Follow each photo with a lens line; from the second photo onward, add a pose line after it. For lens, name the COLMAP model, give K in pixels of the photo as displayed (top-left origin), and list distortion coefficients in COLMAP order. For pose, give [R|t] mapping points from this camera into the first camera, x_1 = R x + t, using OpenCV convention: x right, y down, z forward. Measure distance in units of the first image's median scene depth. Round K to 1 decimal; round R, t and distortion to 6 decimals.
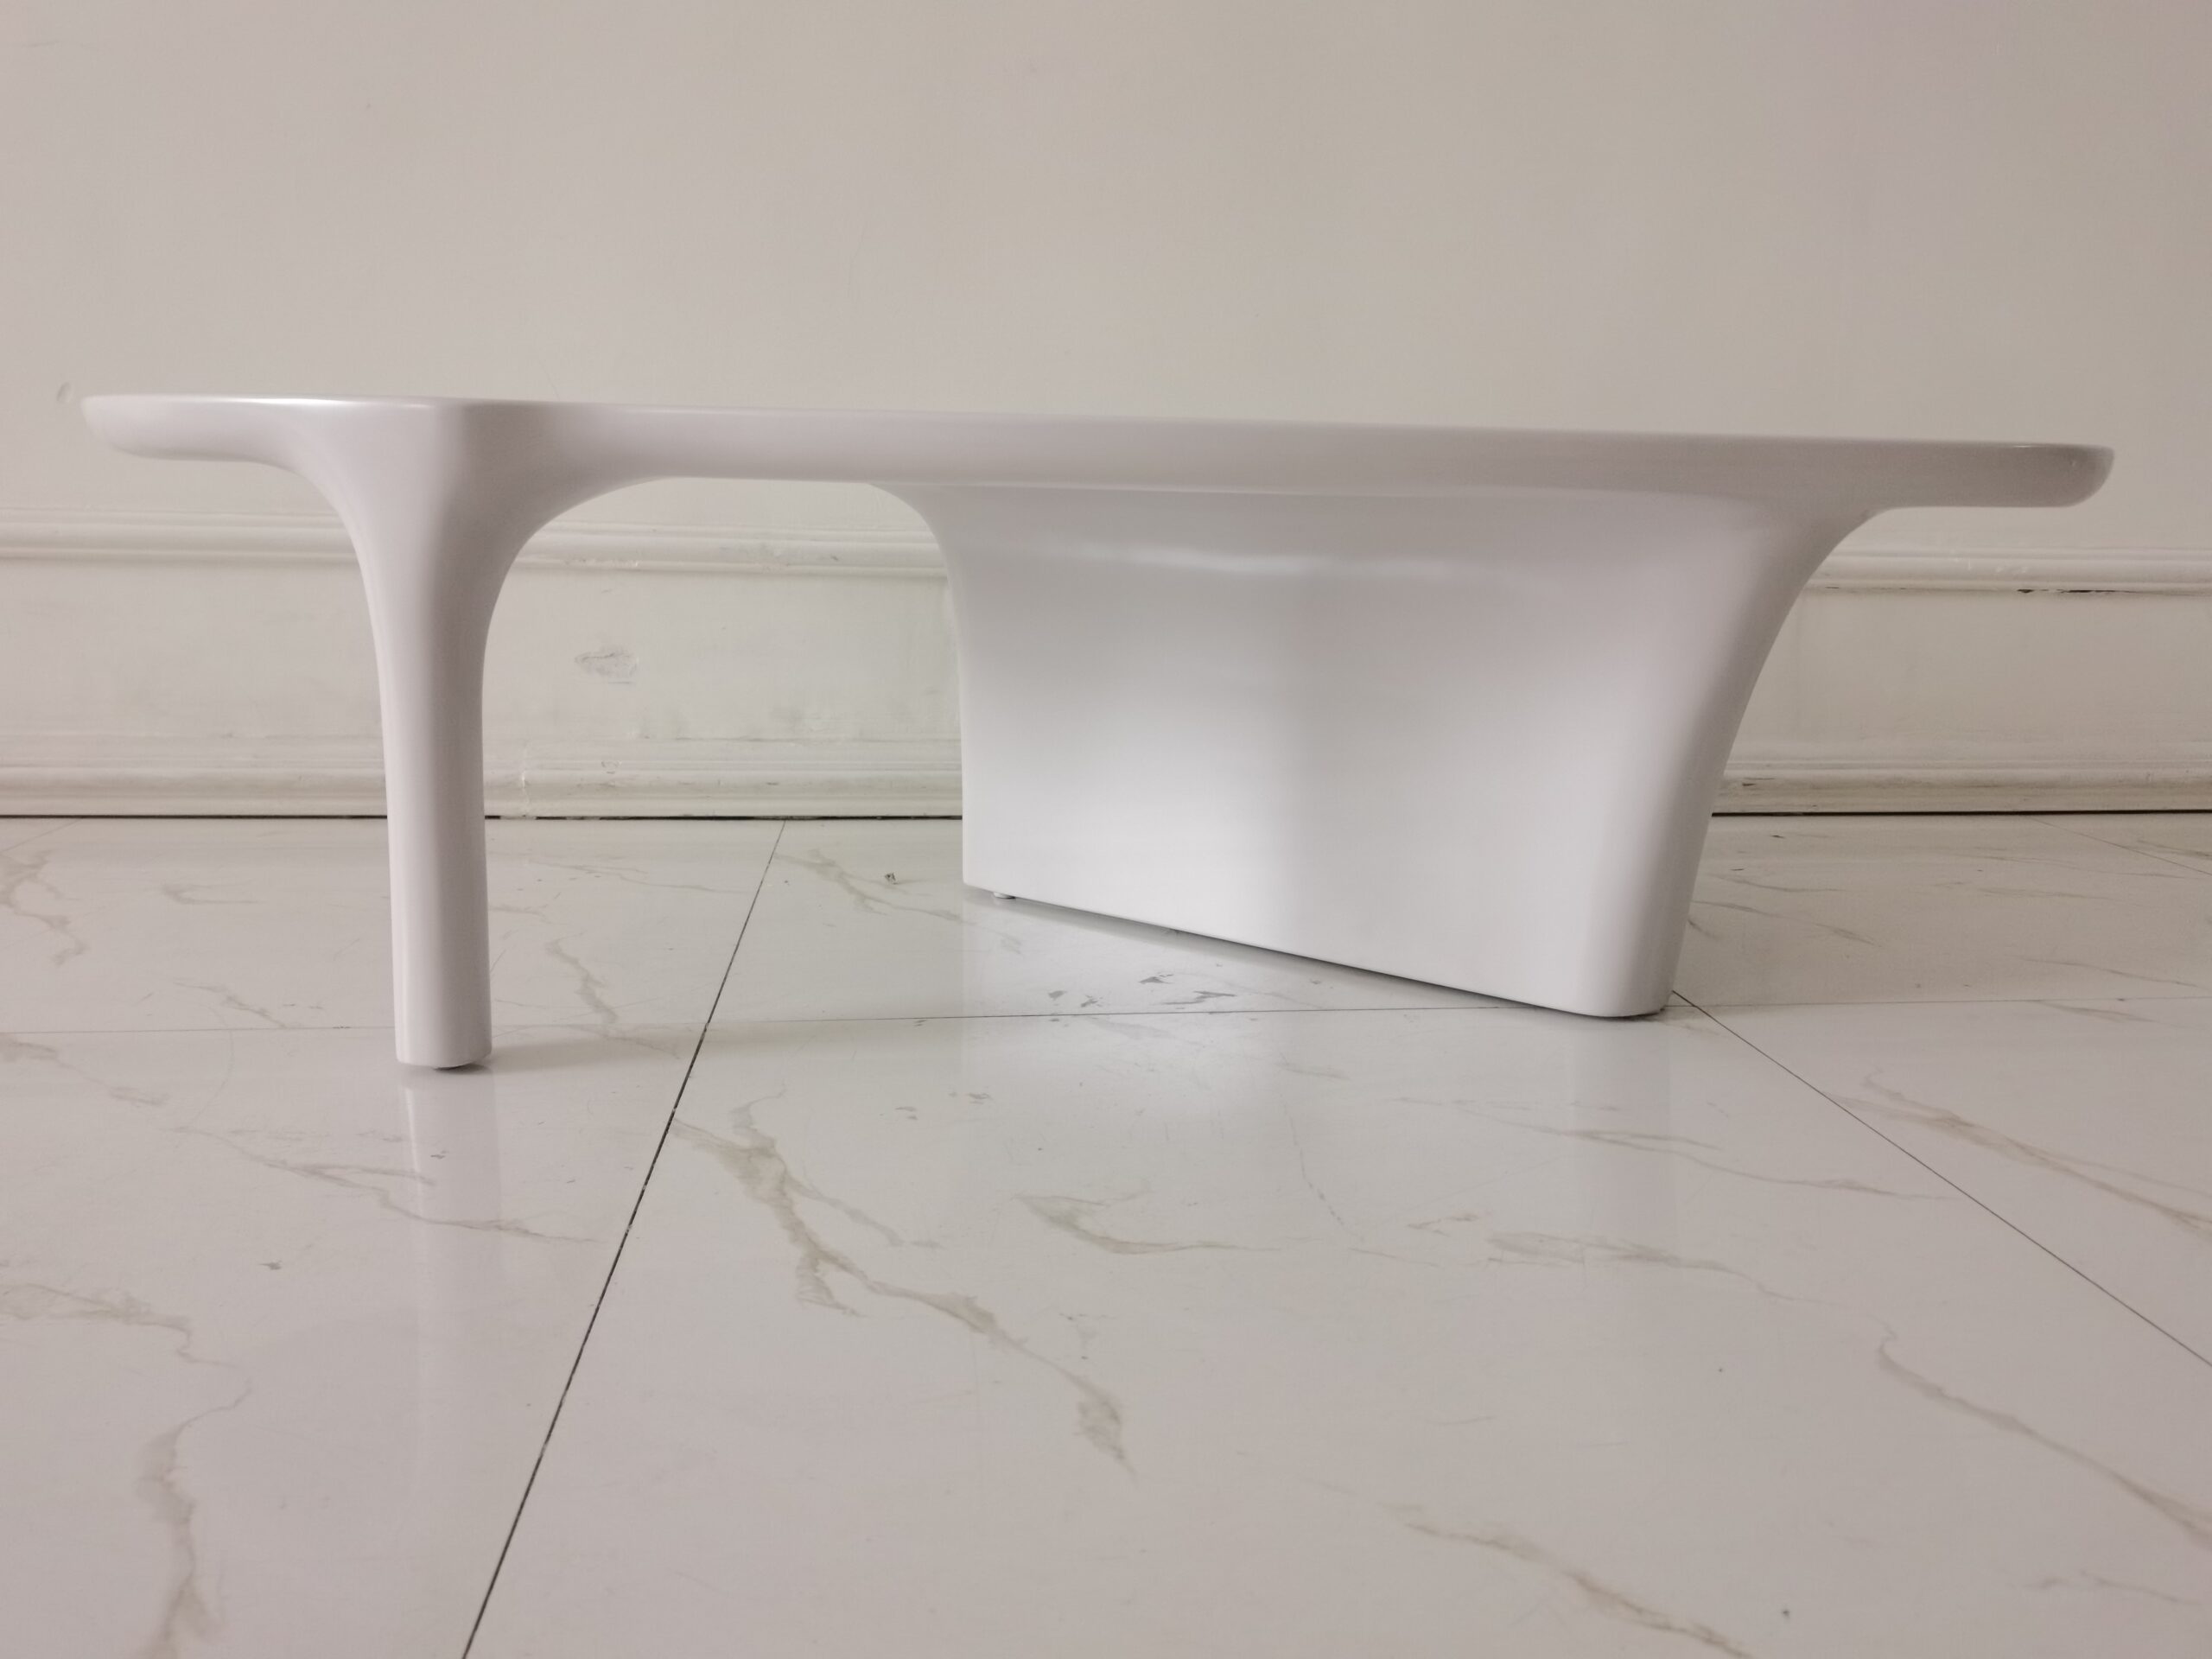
lens RADIAL K [[1741.9, 0, 1124.1], [0, 1741.9, 824.3], [0, 0, 1]] dist [0.046916, -0.049225]
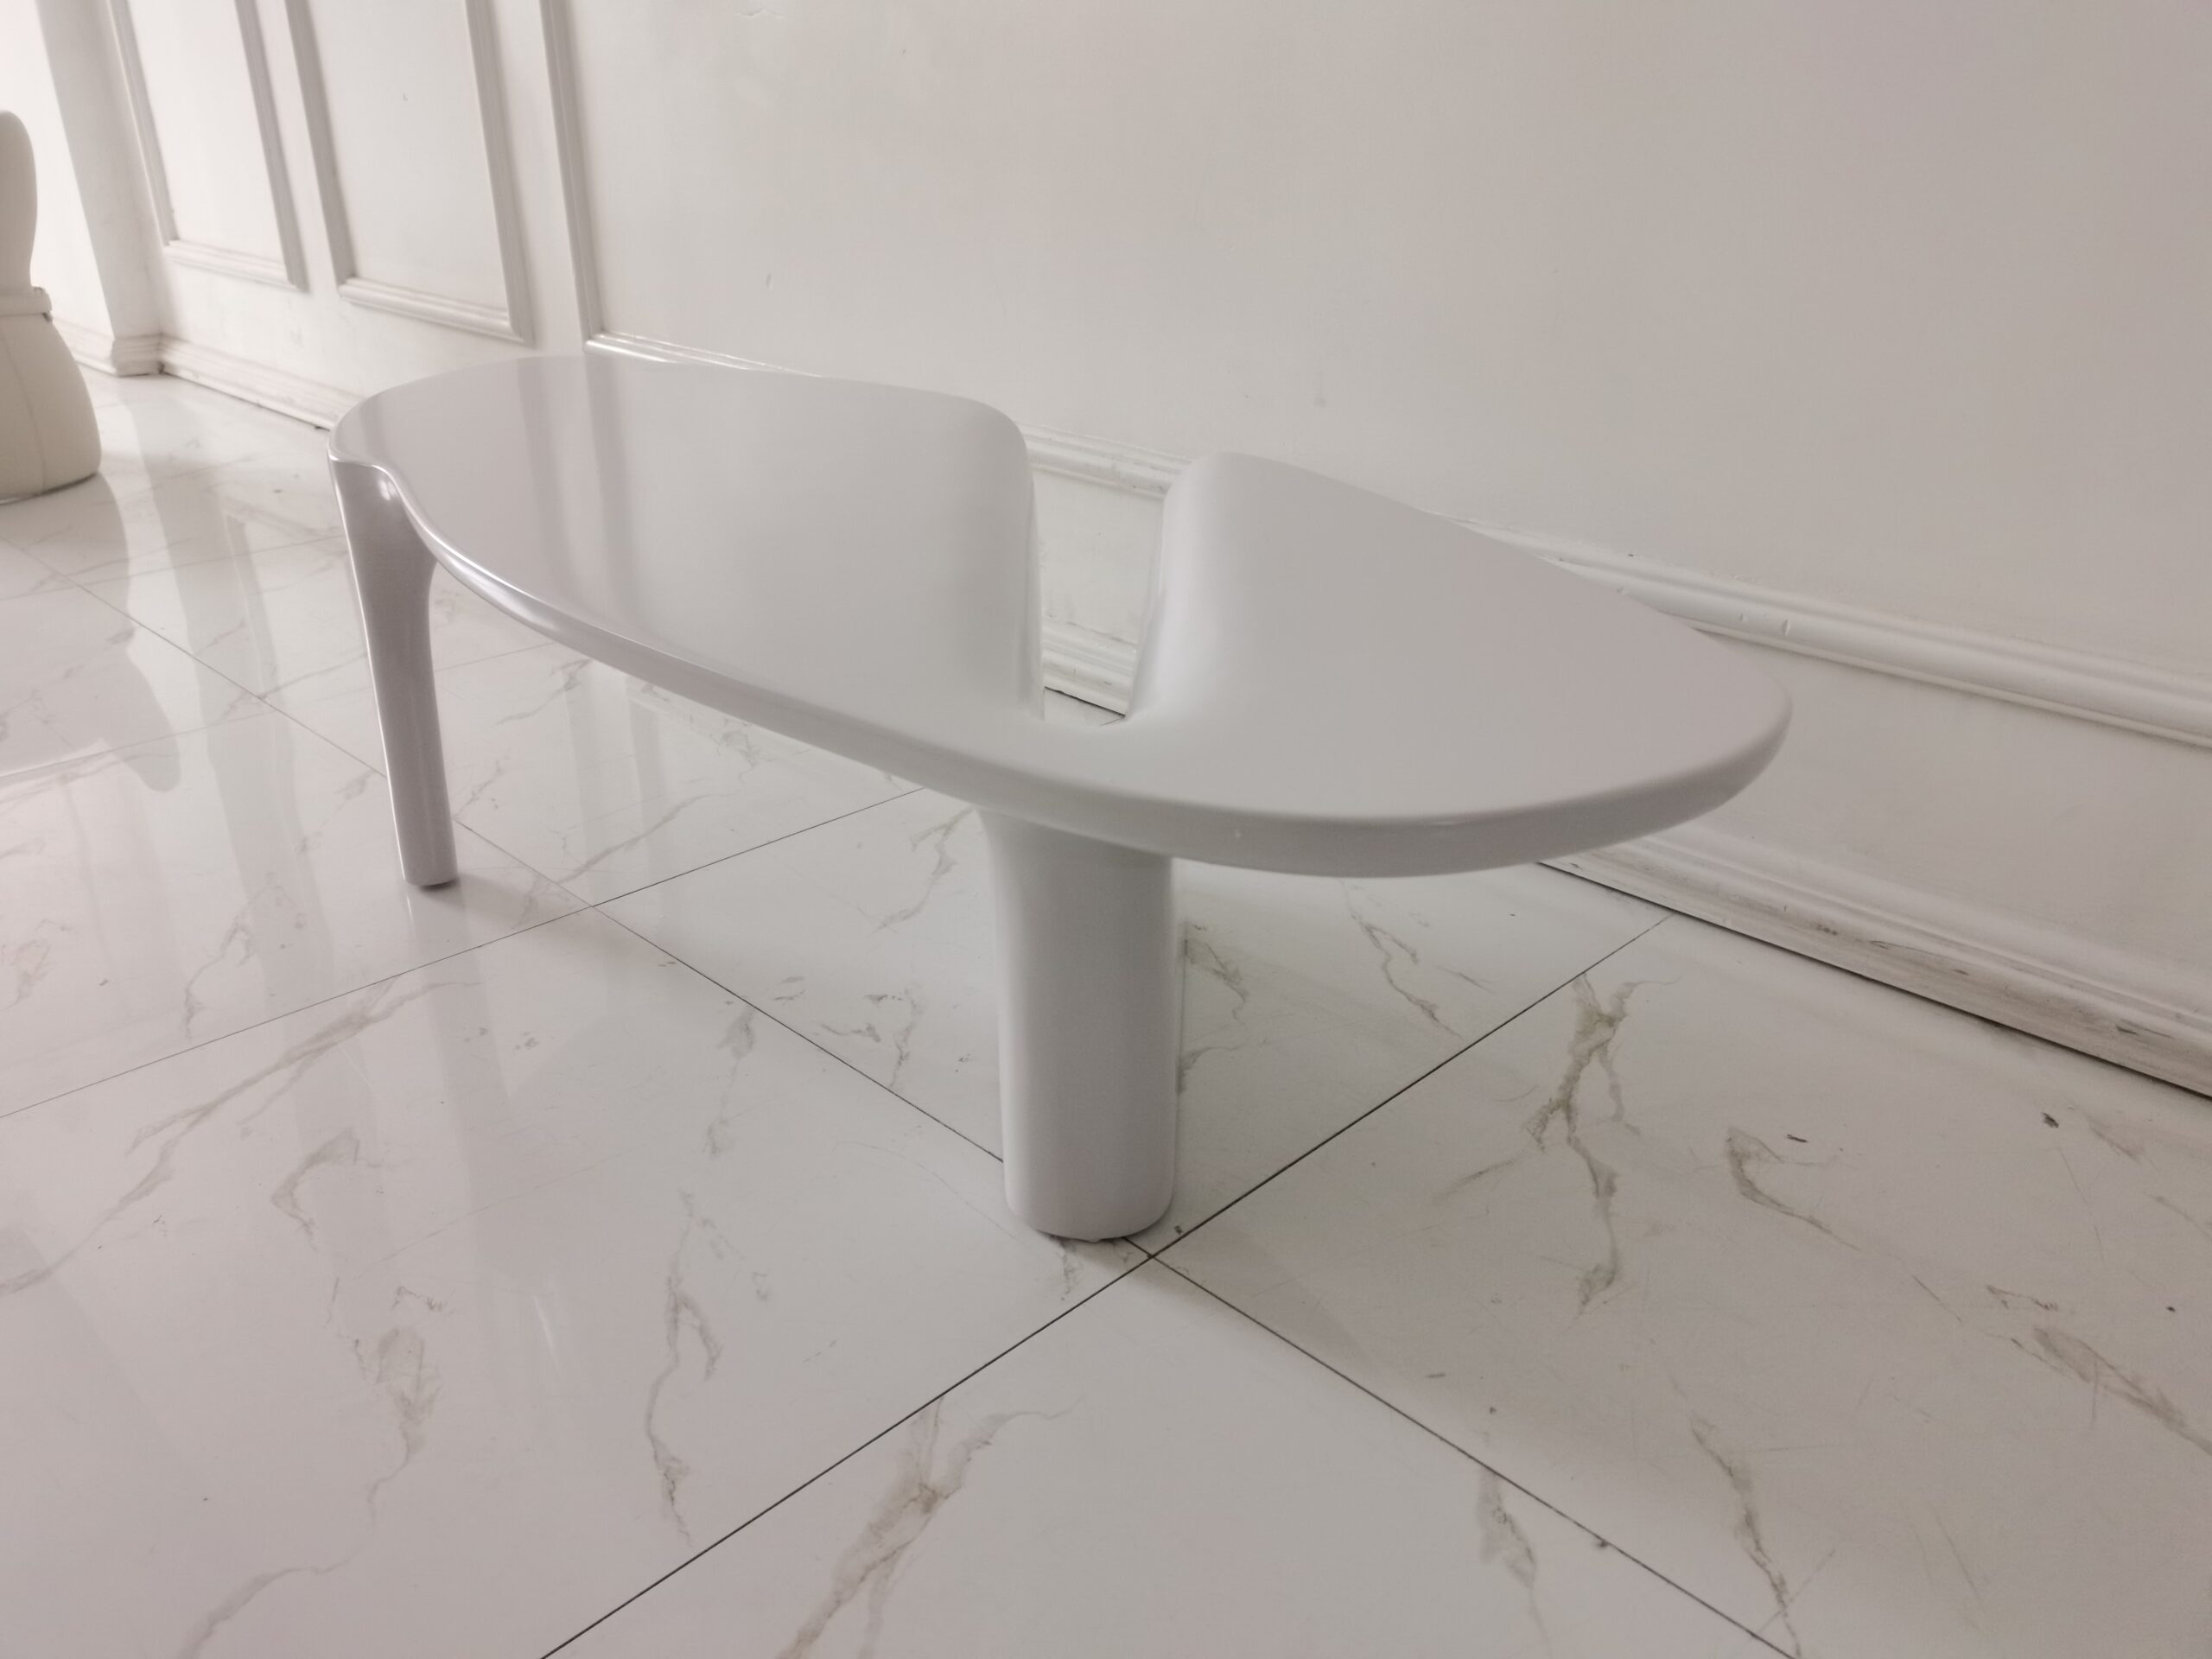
lens RADIAL K [[1741.9, 0, 1112.3], [0, 1741.9, 826.6], [0, 0, 1]] dist [0.046916, -0.049225]
pose [[0.618283, 0.305363, -0.724209, 0.735711], [-0.145716, 0.950000, 0.276165, -0.285495], [0.772329, -0.065219, 0.631865, 0.363947]]
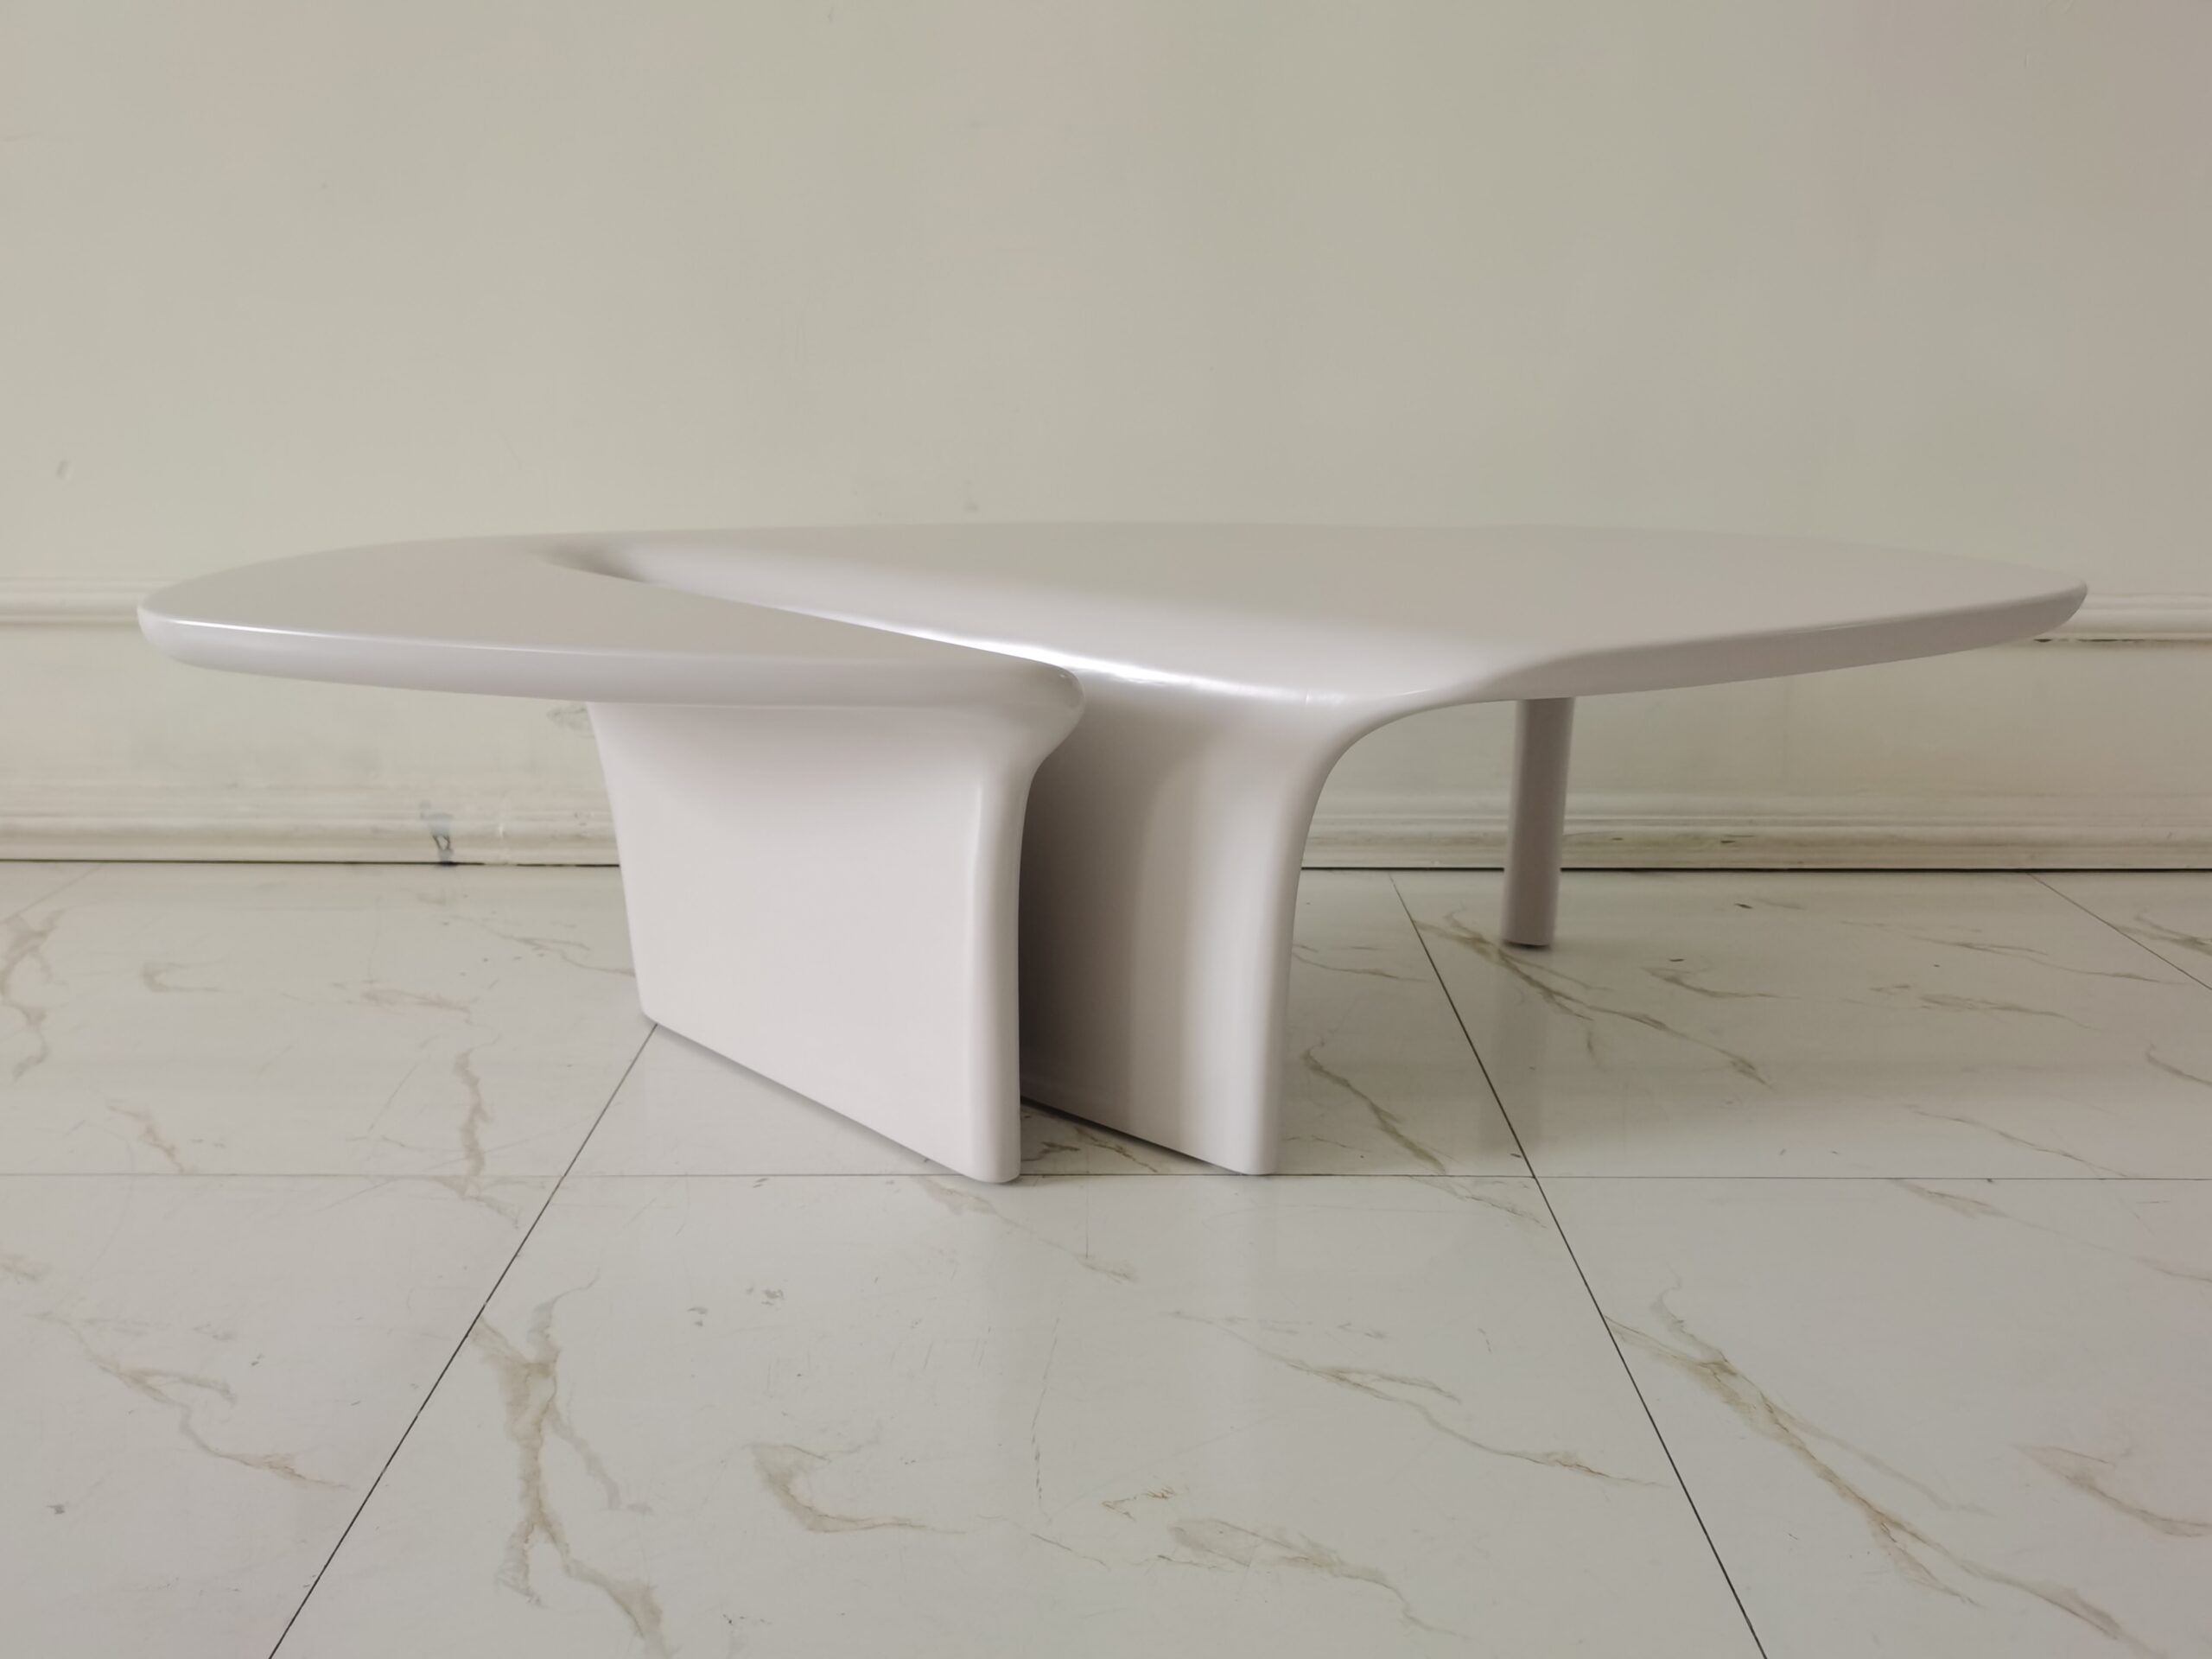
lens RADIAL K [[1741.9, 0, 1122.2], [0, 1741.9, 835.9], [0, 0, 1]] dist [0.046916, -0.049225]
pose [[0.994060, 0.020500, -0.106882, 0.161323], [-0.008914, 0.994136, 0.107772, -0.162200], [0.108465, -0.106179, 0.988414, 0.005559]]
